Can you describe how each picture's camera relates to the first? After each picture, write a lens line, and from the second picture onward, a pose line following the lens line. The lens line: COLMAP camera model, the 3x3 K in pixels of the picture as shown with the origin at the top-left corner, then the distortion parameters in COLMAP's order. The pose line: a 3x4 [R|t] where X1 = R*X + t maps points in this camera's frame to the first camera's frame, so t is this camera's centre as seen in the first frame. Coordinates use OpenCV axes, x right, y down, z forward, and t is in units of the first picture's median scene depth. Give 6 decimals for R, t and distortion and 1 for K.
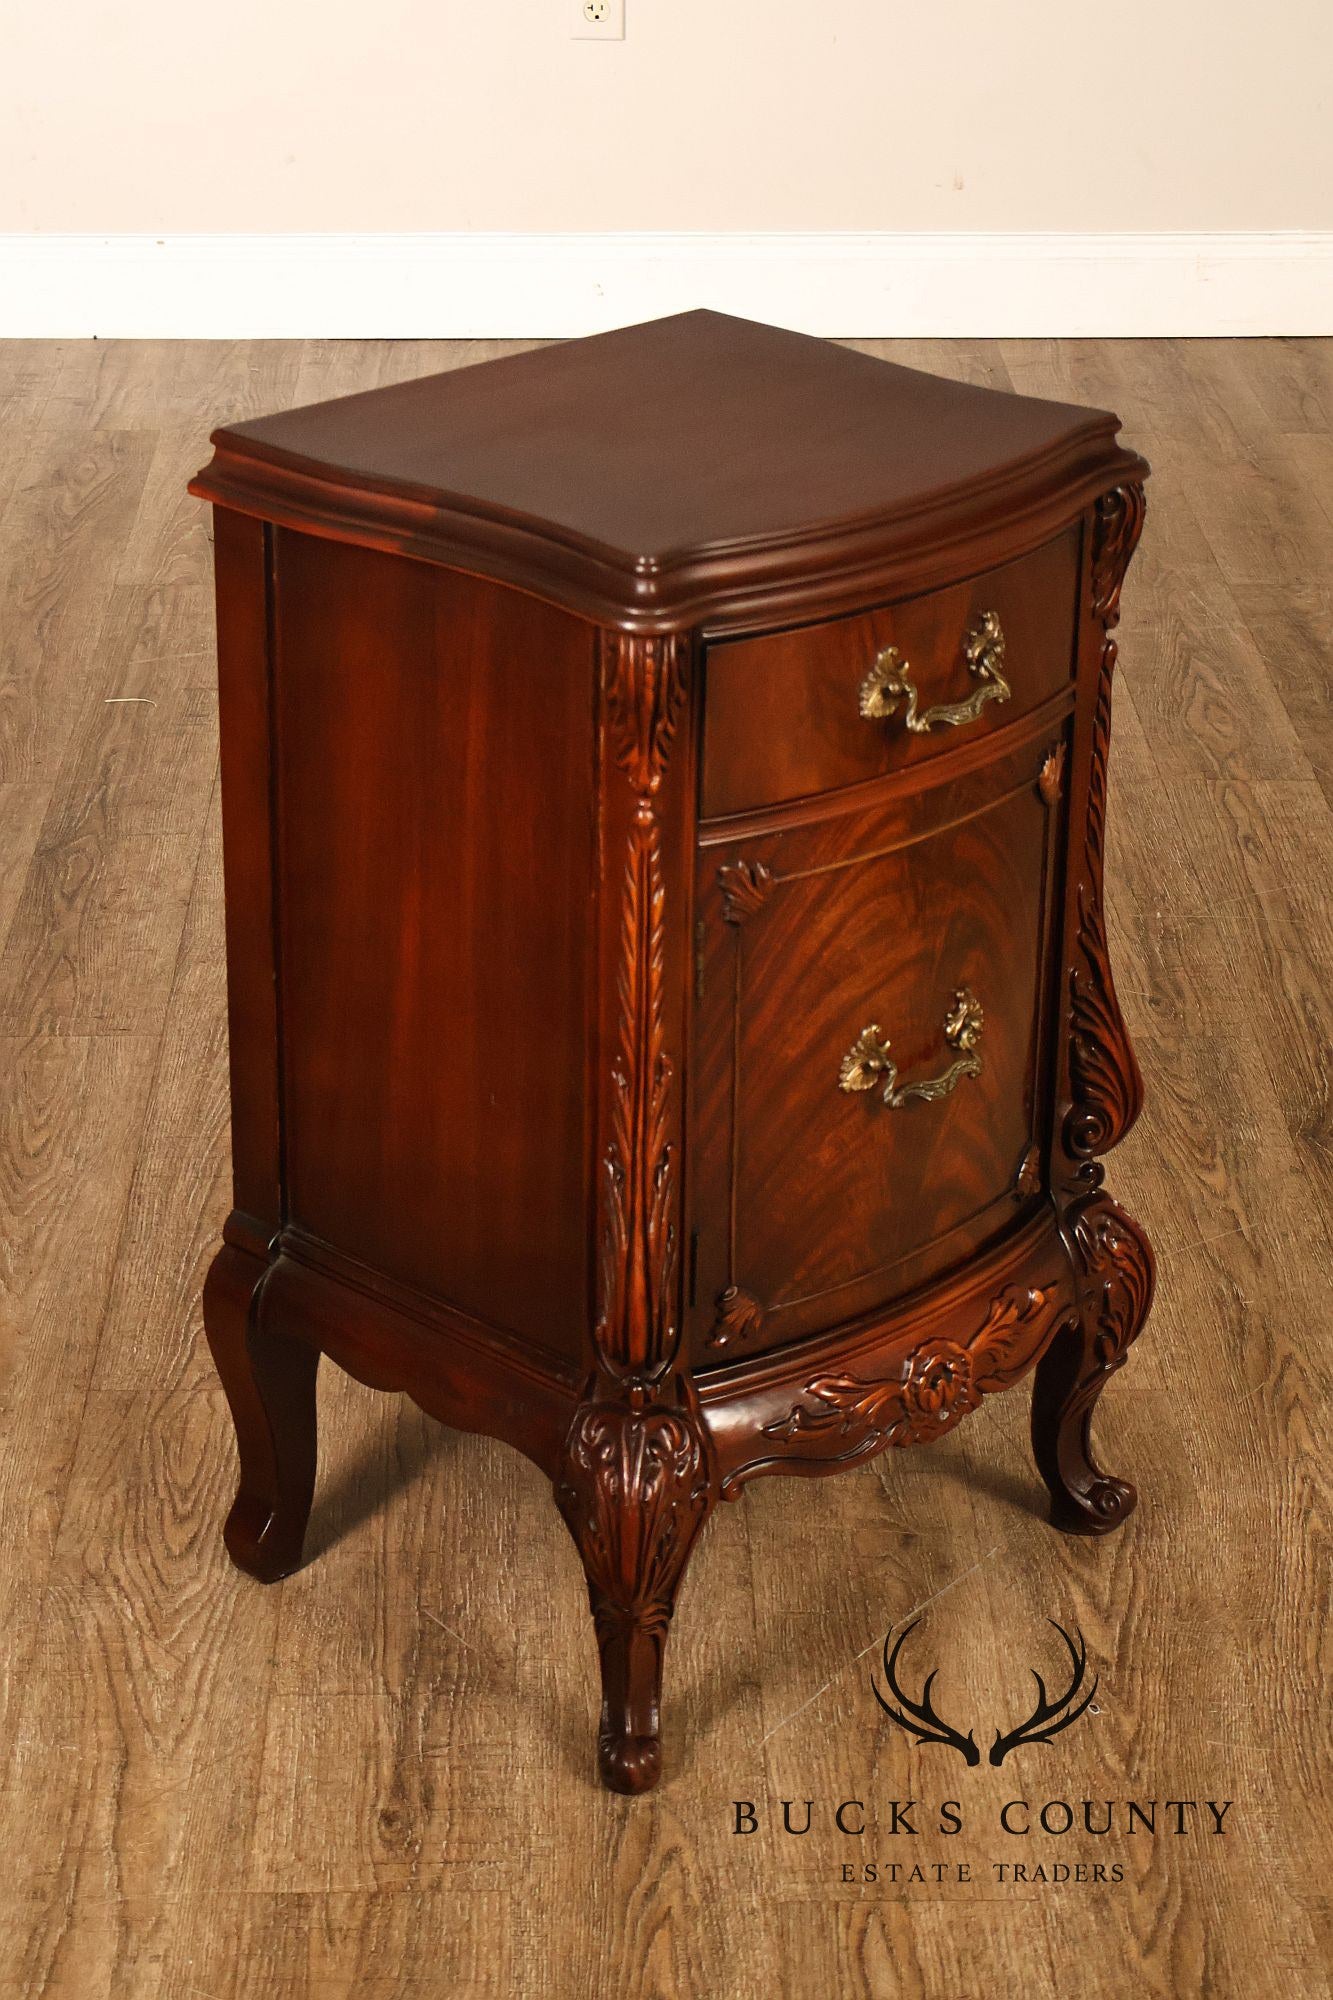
lens RADIAL K [[4096.4, 0, 671.8], [0, 4096.4, 918.5], [0, 0, 1]] dist [0.021391, 0.090240]
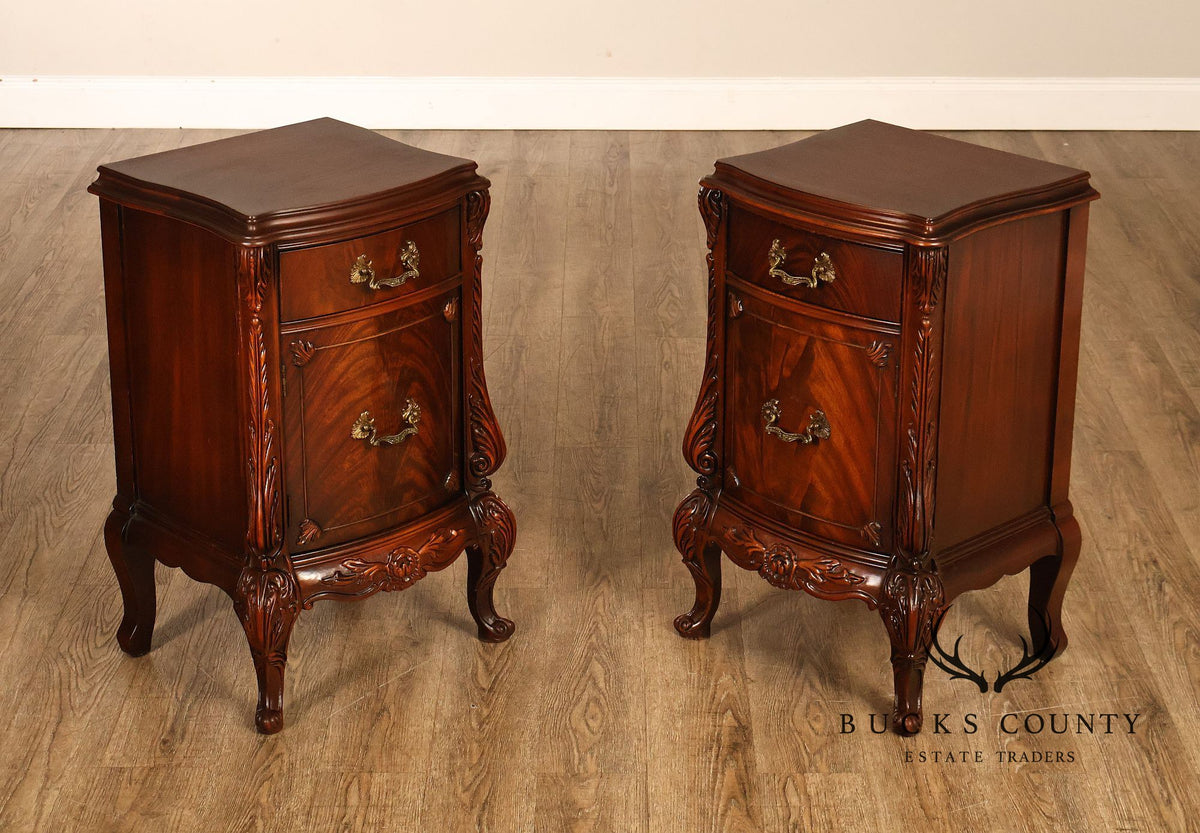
lens RADIAL K [[2490.8, 0, 637.4], [0, 2490.8, 359.1], [0, 0, 1]] dist [0.016337, 0.063085]
pose [[0.999776, 0.005052, -0.020550, 0.235853], [-0.006041, 0.998811, -0.048368, 0.064239], [0.020281, 0.048481, 0.998618, -0.462582]]
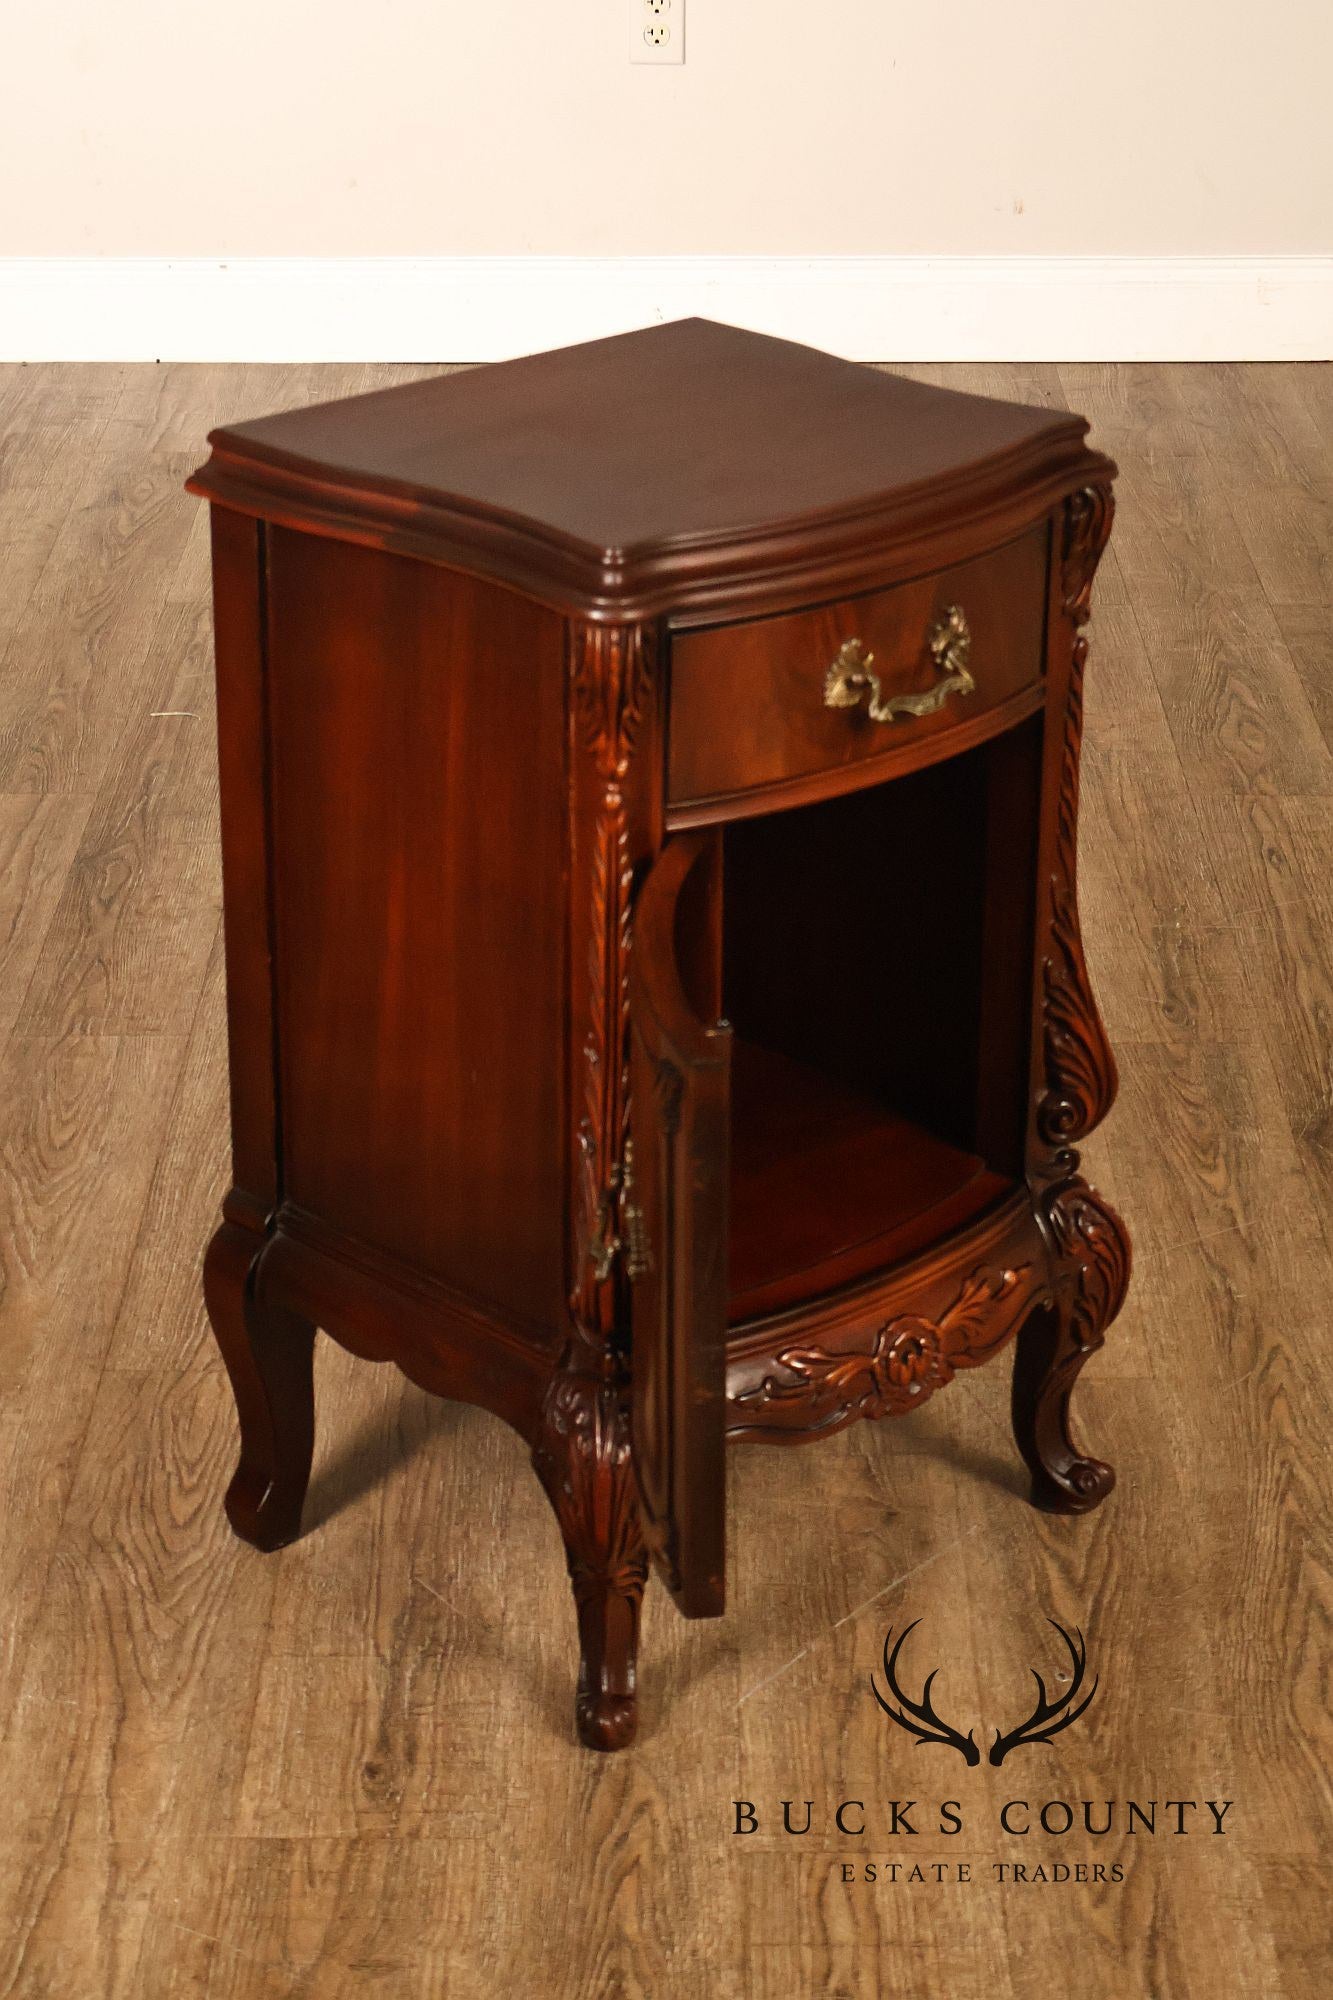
lens RADIAL K [[4181.3, 0, 666.5], [0, 4181.3, 1000.0], [0, 0, 1]] dist [0.051808, -0.366602]
pose [[0.999492, 0.004904, -0.031496, 0.037539], [-0.004713, 0.999970, 0.006110, 0.017651], [0.031525, -0.005958, 0.999485, -0.054425]]
